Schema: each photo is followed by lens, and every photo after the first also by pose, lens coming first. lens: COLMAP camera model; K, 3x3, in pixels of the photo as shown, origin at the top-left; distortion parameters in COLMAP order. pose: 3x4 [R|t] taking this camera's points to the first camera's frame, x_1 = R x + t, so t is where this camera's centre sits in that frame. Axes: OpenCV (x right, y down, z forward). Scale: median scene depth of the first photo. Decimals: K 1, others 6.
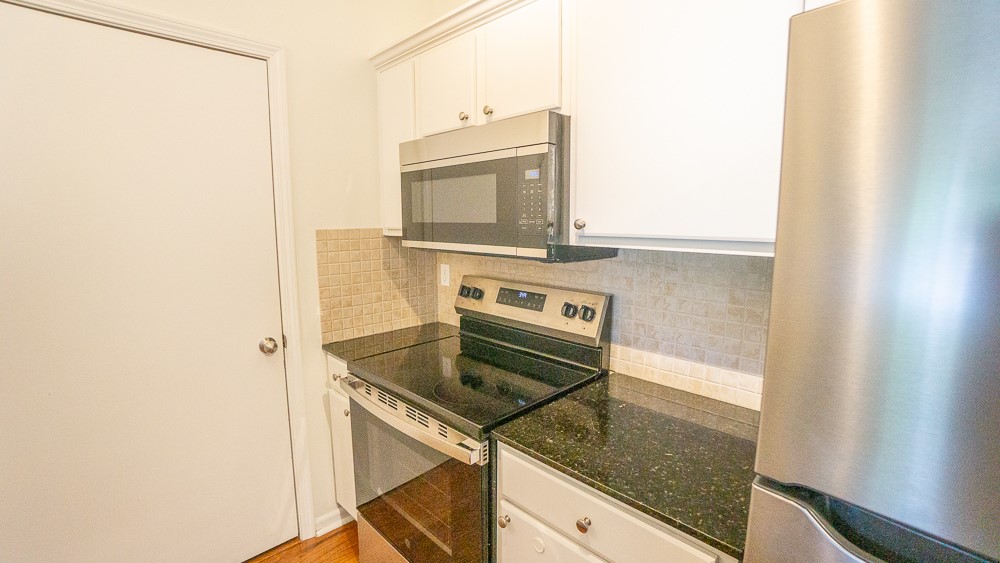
lens RADIAL K [[441.7, 0, 493.7], [0, 441.7, 276.8], [0, 0, 1]] dist [-0.063311, 0.022517]
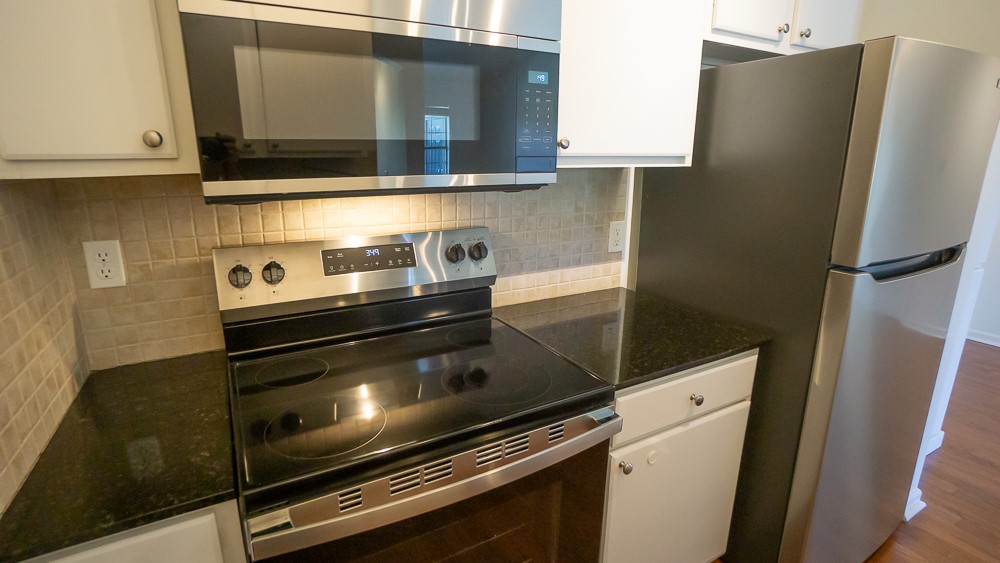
lens RADIAL K [[492.9, 0, 499.9], [0, 492.9, 278.0], [0, 0, 1]] dist [-0.044623, 0.024043]
pose [[0.260483, -0.240753, 0.934980, -0.620888], [0.122790, 0.968808, 0.215255, -0.061159], [-0.957638, 0.058736, 0.281920, 0.624288]]
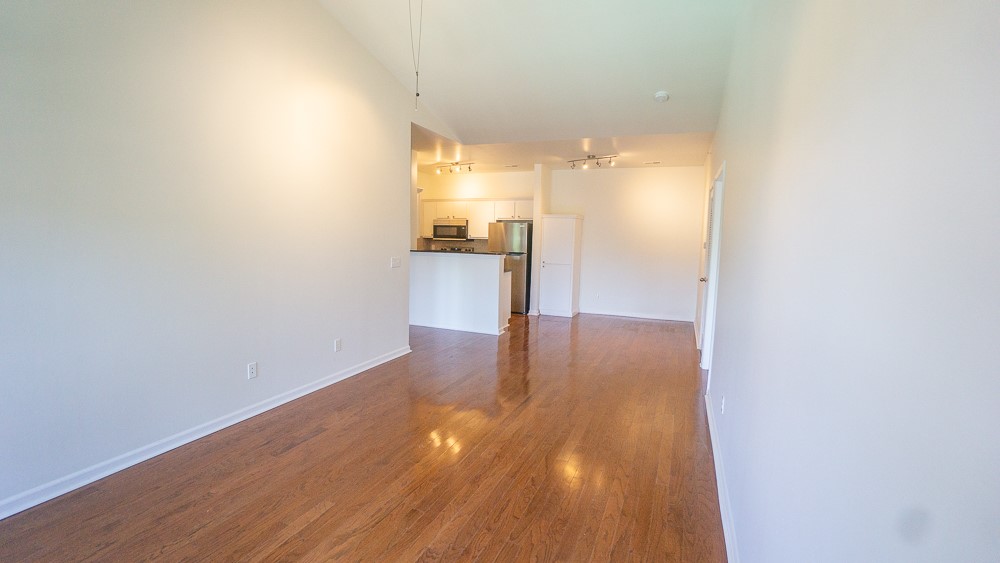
lens RADIAL K [[441.2, 0, 497.2], [0, 441.2, 277.6], [0, 0, 1]] dist [-0.062635, 0.023389]
pose [[0.917630, -0.016242, 0.397103, -1.641977], [0.030293, 0.999116, -0.029135, 0.571317], [-0.396279, 0.038765, 0.917311, -4.151166]]
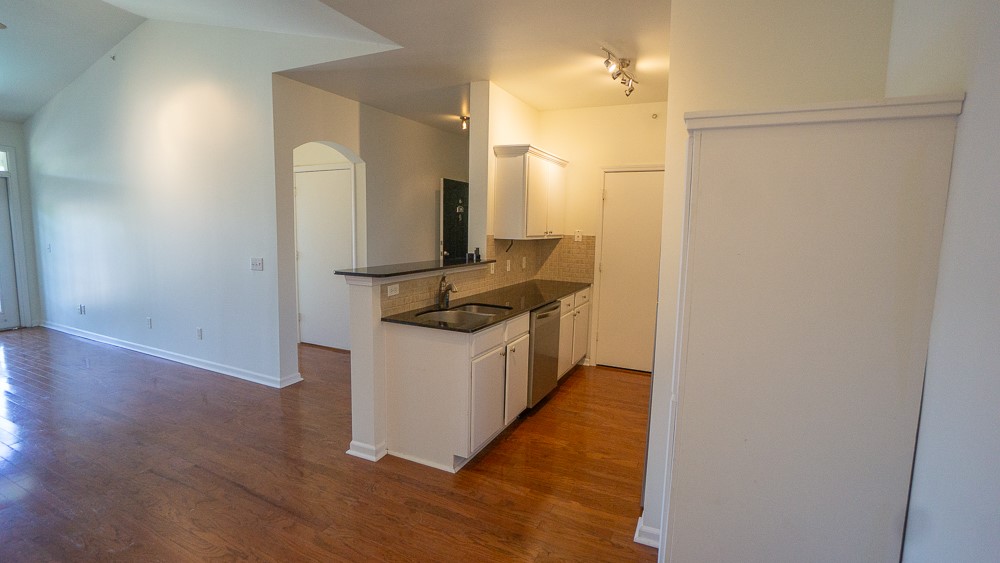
lens RADIAL K [[468.9, 0, 495.2], [0, 468.9, 276.2], [0, 0, 1]] dist [-0.053354, 0.021043]
pose [[0.337188, 0.107883, -0.935236, 1.604472], [-0.145067, 0.987502, 0.061610, 0.096100], [0.930194, 0.114897, 0.348624, -0.892506]]
